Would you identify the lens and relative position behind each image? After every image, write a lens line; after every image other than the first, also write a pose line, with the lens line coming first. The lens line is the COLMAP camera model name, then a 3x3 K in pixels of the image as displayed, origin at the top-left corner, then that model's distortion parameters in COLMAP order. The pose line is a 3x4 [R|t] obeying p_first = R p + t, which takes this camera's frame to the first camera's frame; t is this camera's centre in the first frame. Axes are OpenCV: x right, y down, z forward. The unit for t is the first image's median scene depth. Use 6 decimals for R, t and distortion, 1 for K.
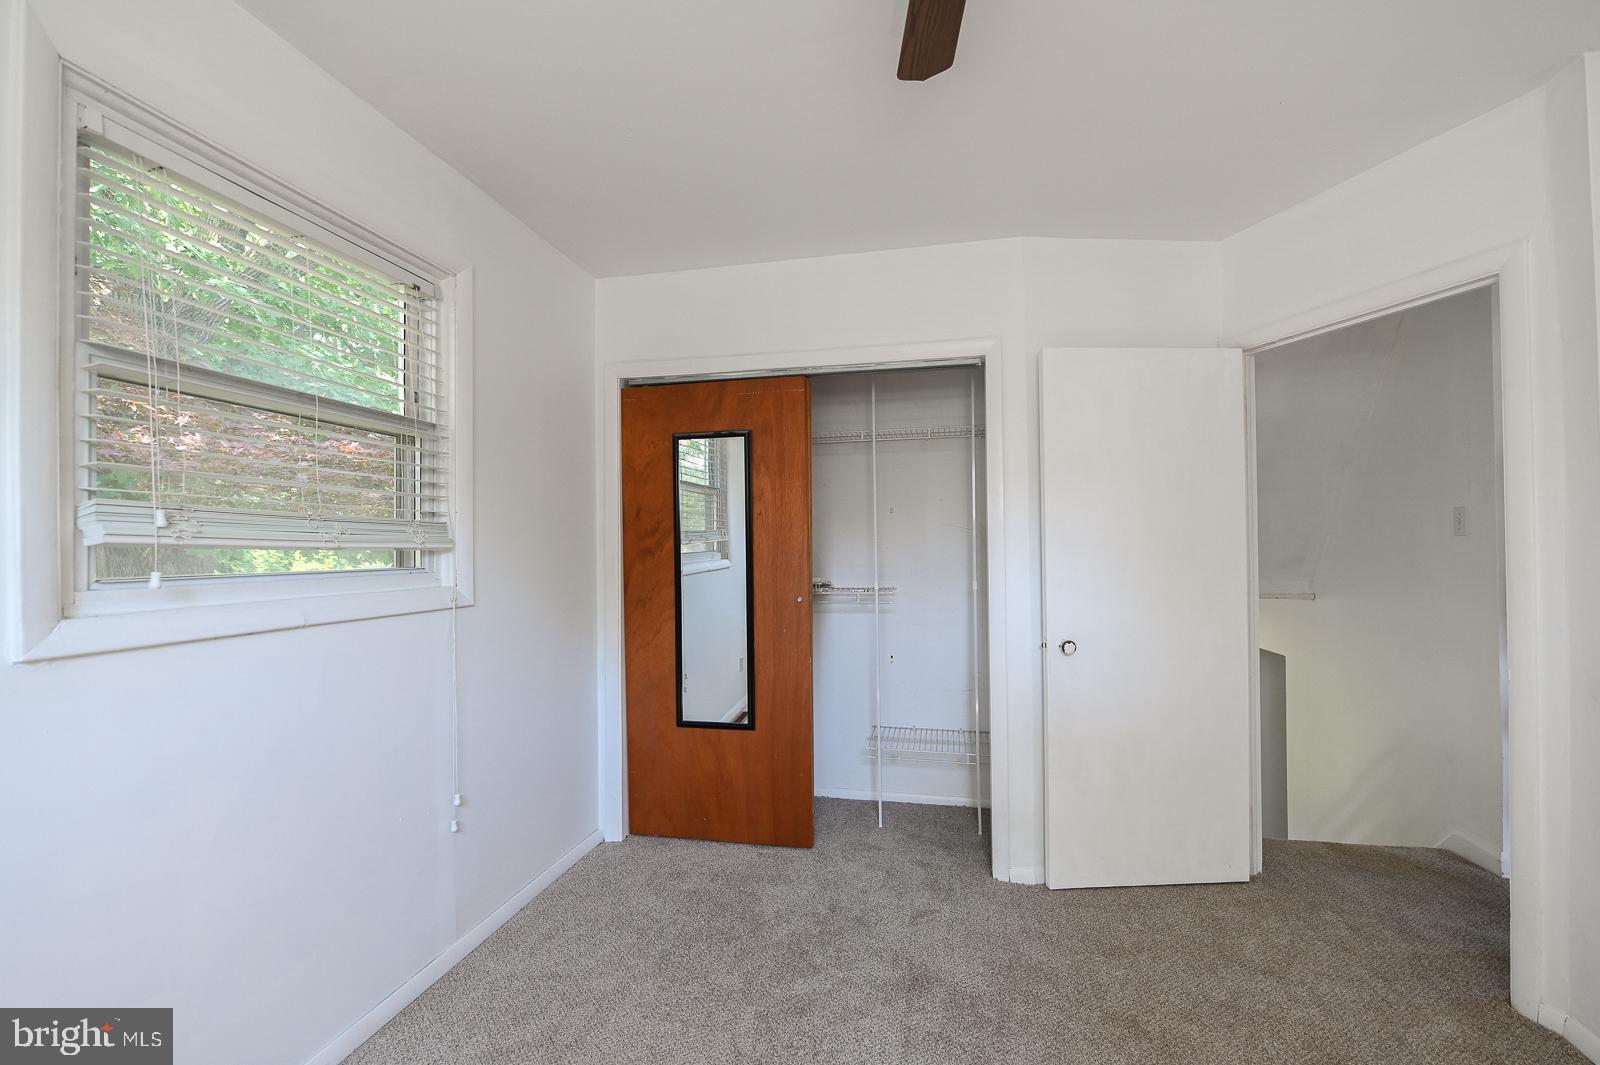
lens RADIAL K [[659.7, 0, 806.0], [0, 659.7, 547.2], [0, 0, 1]] dist [0.001651, -0.007000]
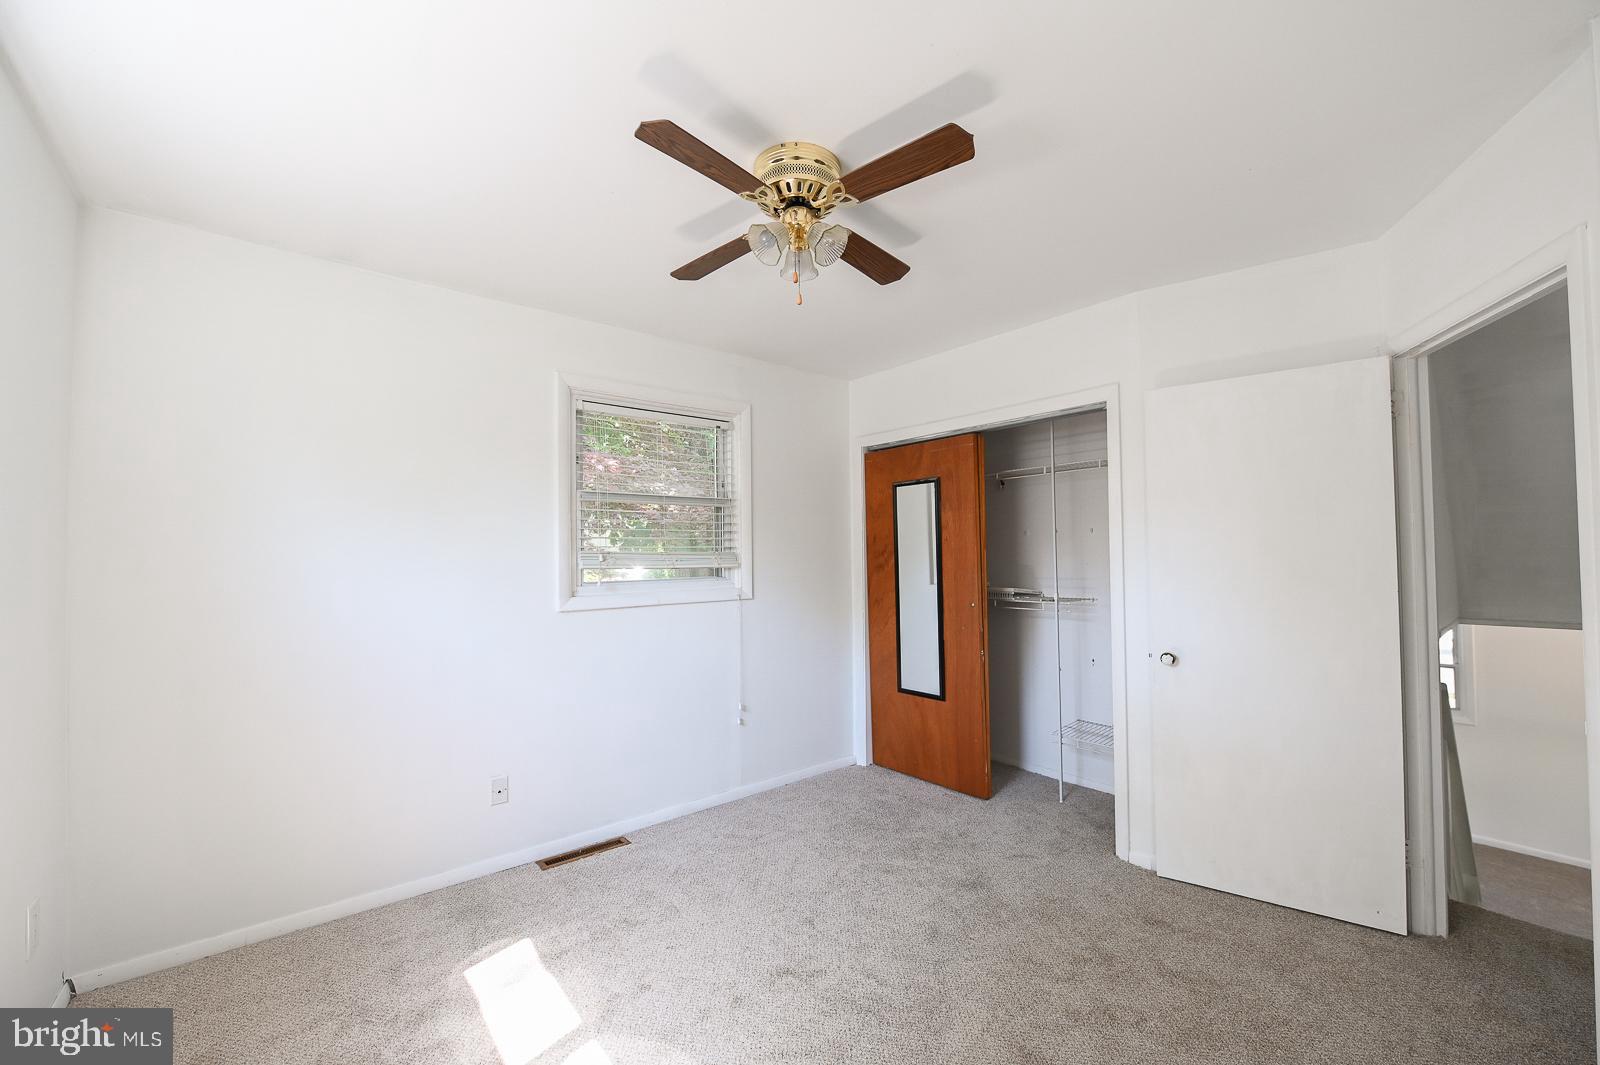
lens RADIAL K [[637.1, 0, 805.9], [0, 637.1, 544.1], [0, 0, 1]] dist [-0.001291, -0.000762]
pose [[0.785650, -0.011384, -0.618567, 0.506785], [0.007082, 0.999931, -0.009407, -0.031130], [0.618631, 0.003009, 0.785676, -0.188411]]
